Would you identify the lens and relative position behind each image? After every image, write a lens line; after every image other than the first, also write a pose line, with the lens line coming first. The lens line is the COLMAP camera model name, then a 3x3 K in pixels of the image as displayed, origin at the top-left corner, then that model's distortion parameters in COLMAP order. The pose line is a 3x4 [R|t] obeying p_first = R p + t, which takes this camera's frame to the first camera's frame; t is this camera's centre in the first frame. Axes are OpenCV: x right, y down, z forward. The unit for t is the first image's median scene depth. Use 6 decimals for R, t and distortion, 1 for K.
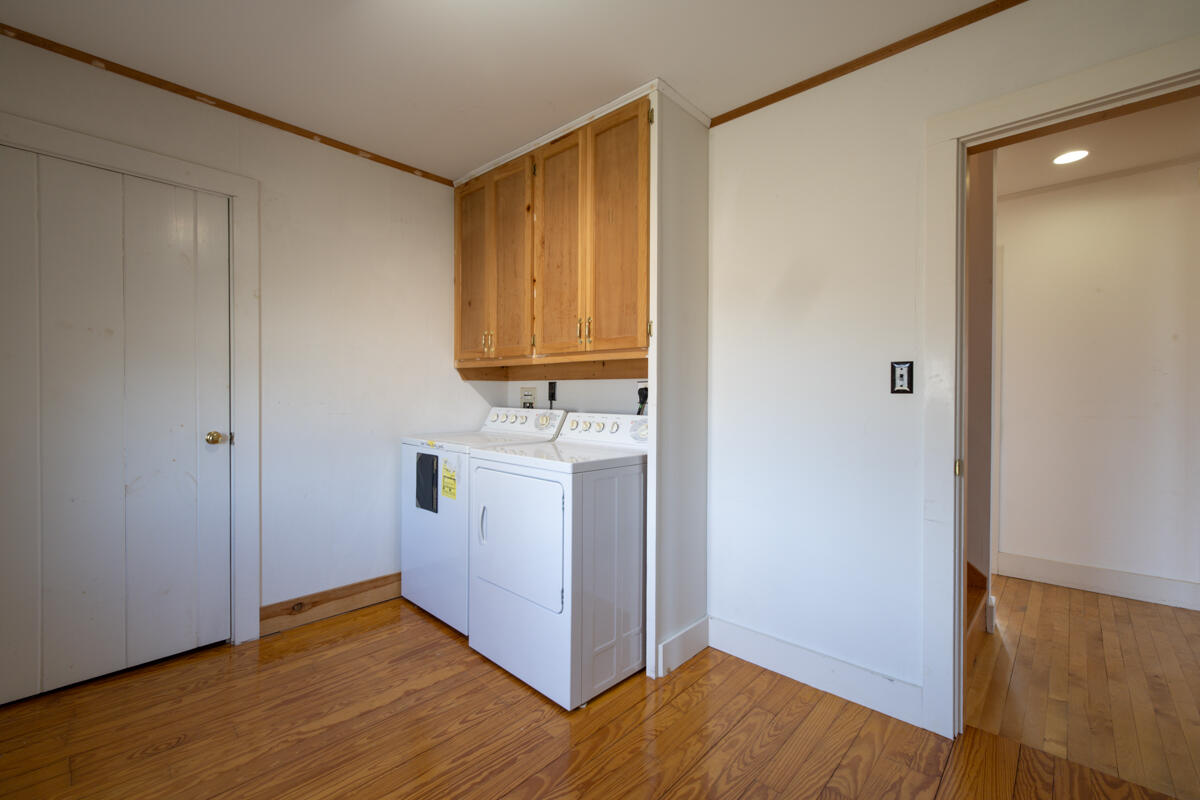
lens RADIAL K [[508.0, 0, 603.6], [0, 508.0, 396.0], [0, 0, 1]] dist [-0.000097, 0.000447]
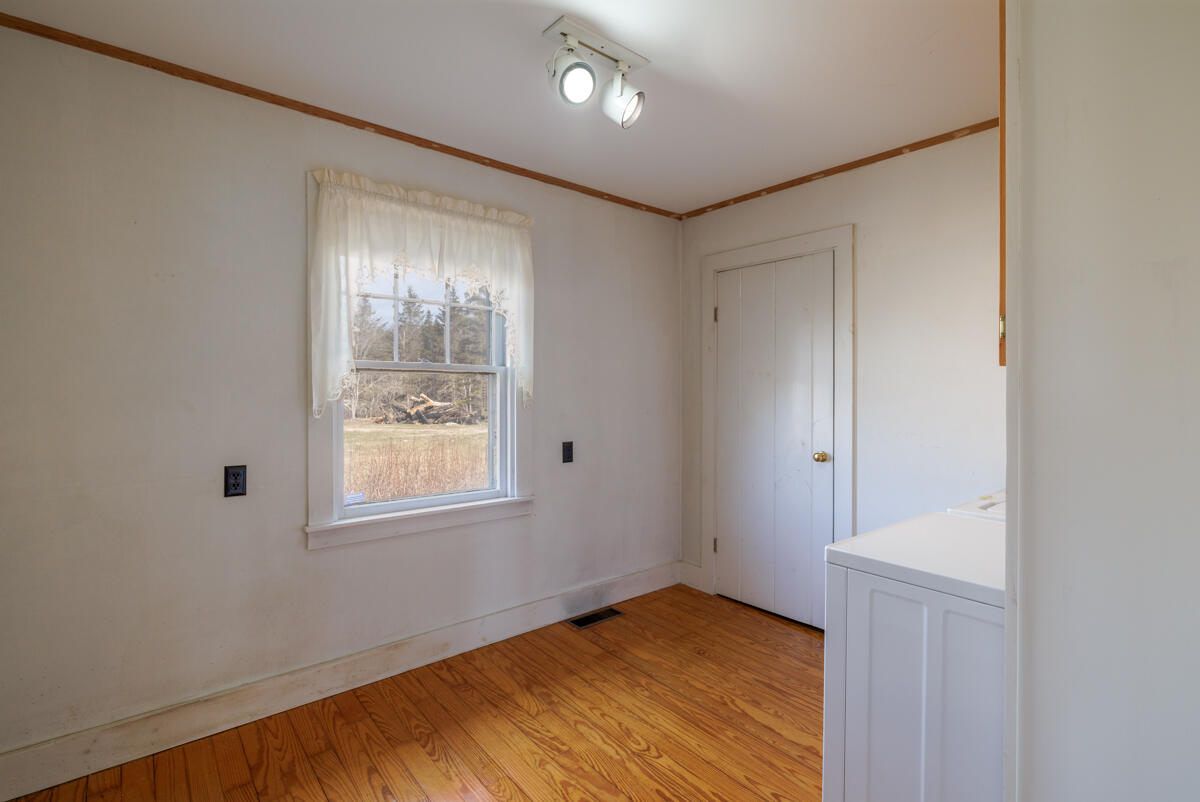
lens RADIAL K [[571.3, 0, 601.9], [0, 571.3, 400.2], [0, 0, 1]] dist [-0.014392, 0.000264]
pose [[-0.130459, 0.009785, -0.991405, 0.726422], [-0.014015, 0.999833, 0.011712, -0.068208], [0.991355, 0.015422, -0.130300, 0.777905]]
